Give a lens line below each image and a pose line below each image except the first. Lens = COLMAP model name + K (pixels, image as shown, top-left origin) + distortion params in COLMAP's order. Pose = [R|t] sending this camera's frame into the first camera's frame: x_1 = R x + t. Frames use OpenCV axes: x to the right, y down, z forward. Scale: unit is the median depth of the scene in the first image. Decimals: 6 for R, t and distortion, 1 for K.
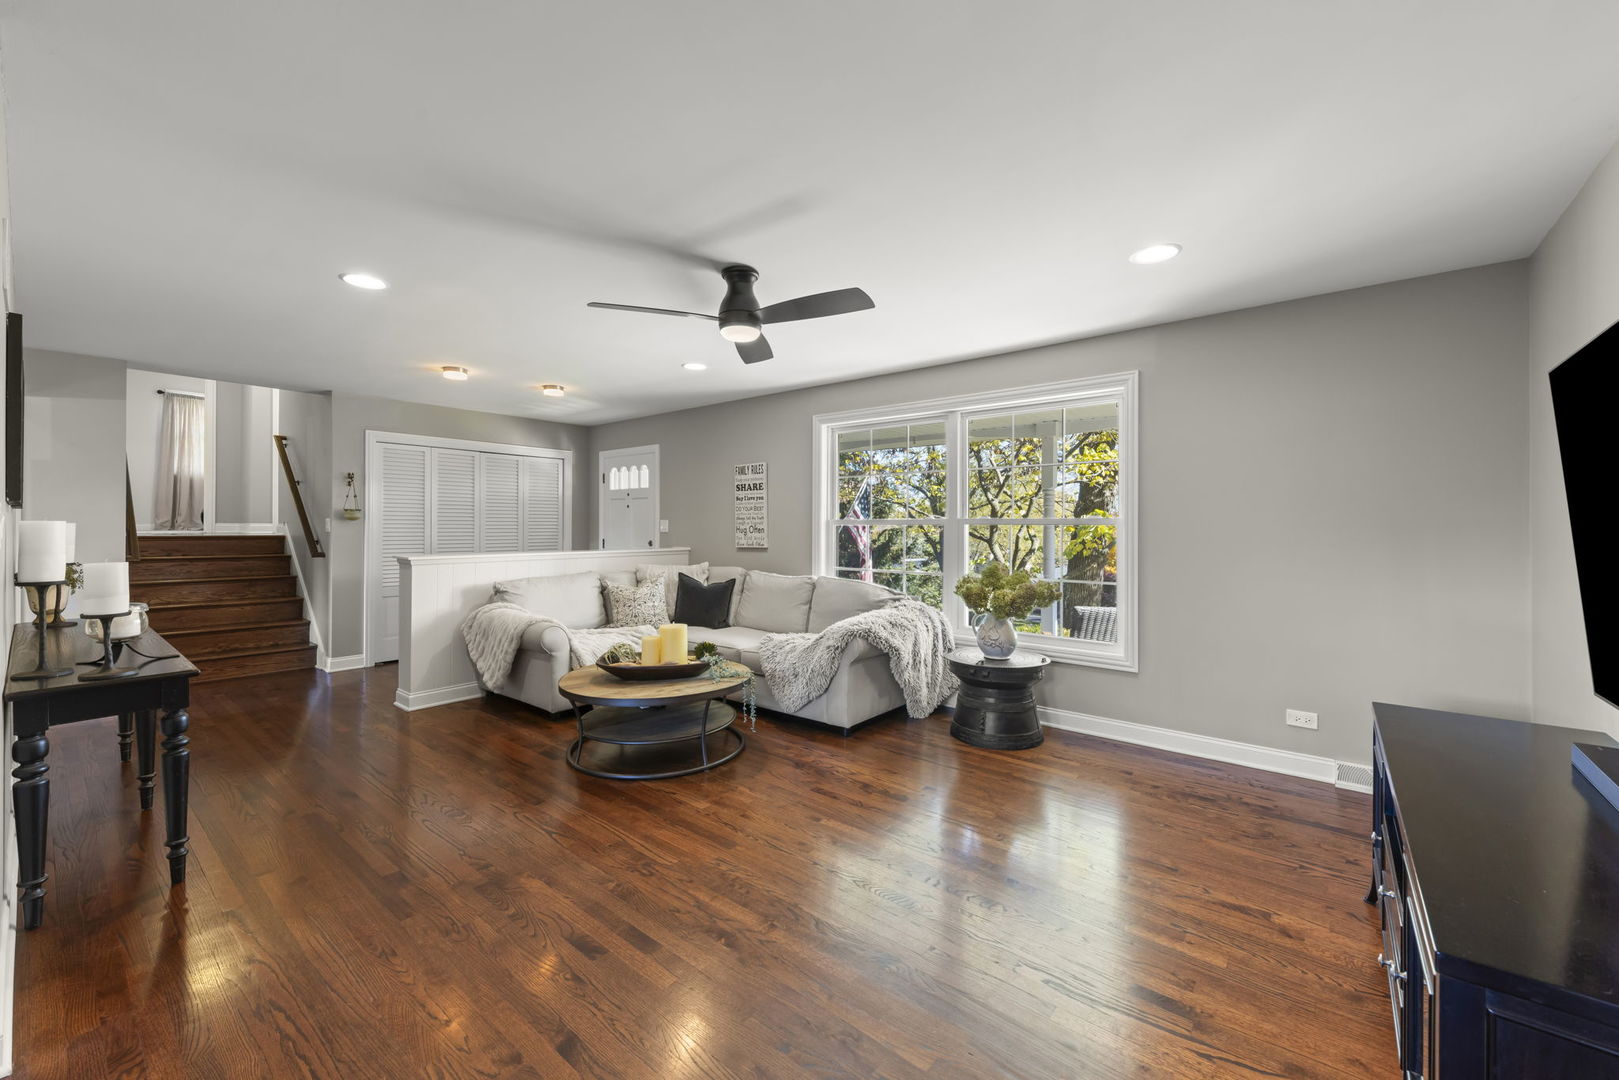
lens RADIAL K [[629.5, 0, 810.7], [0, 629.5, 532.4], [0, 0, 1]] dist [0.001461, -0.000232]
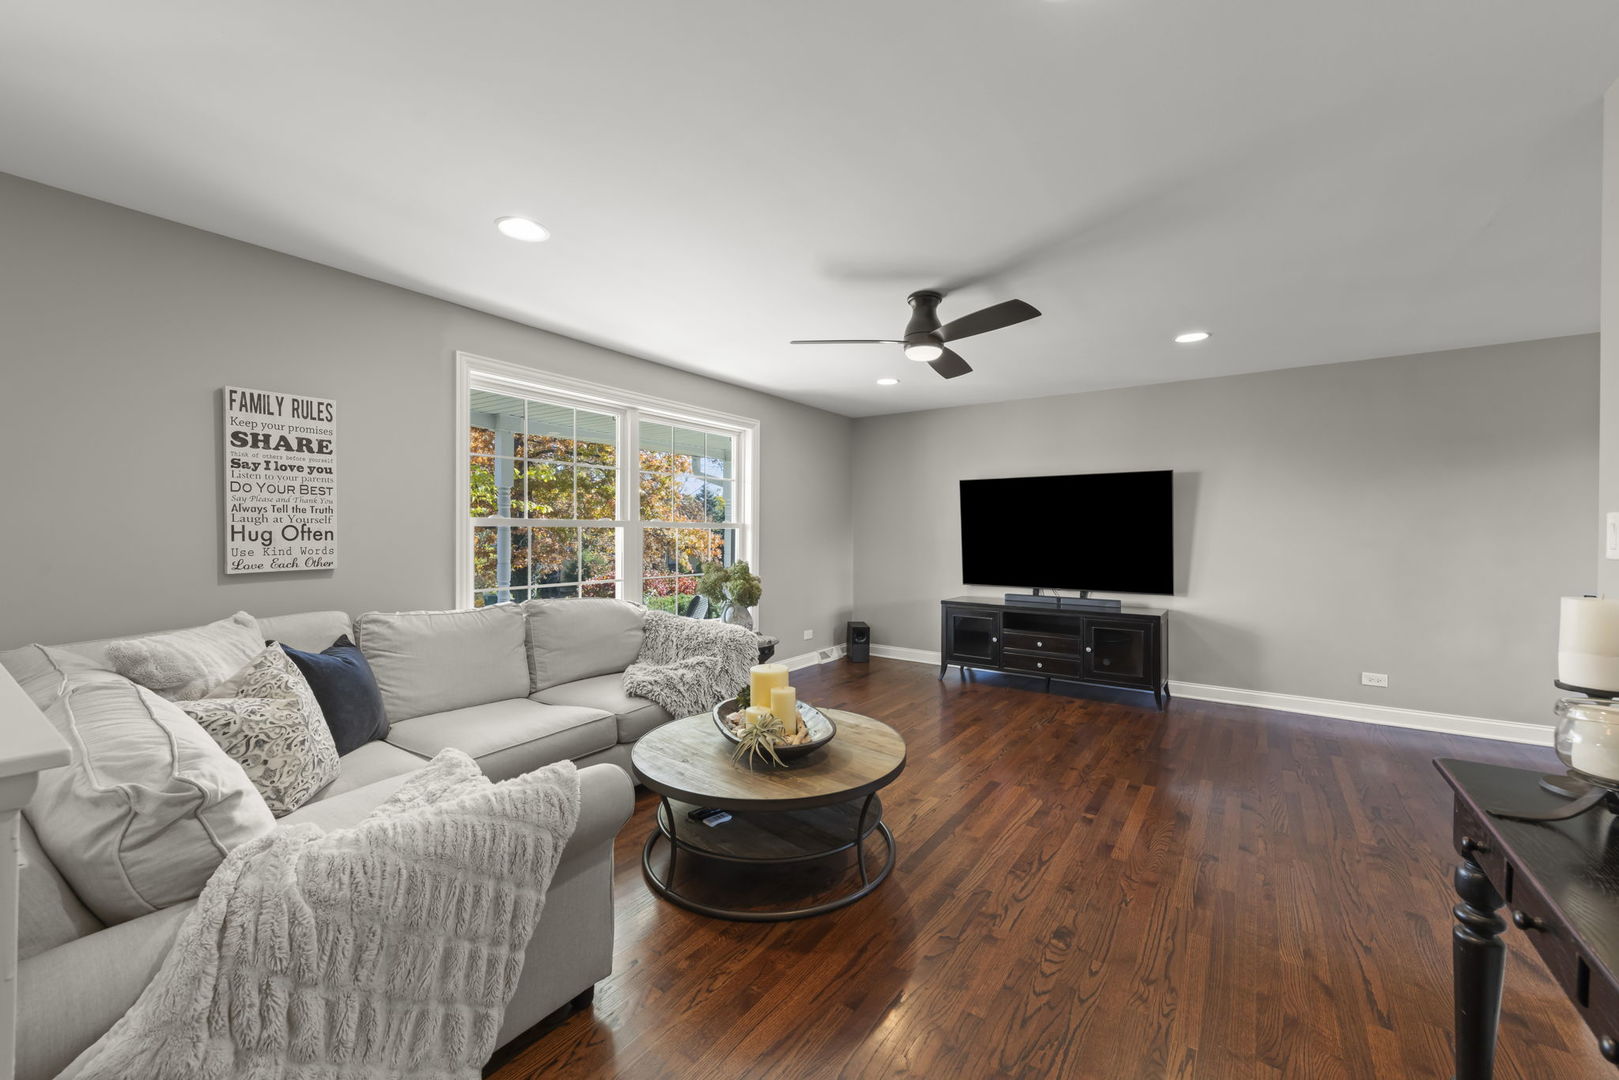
lens RADIAL K [[629.5, 0, 810.7], [0, 629.5, 532.4], [0, 0, 1]] dist [0.001461, -0.000232]
pose [[-0.075508, -0.004042, 0.997137, -0.602276], [0.004261, 0.999981, 0.004376, -0.005747], [-0.997136, 0.004579, -0.075490, 0.648977]]
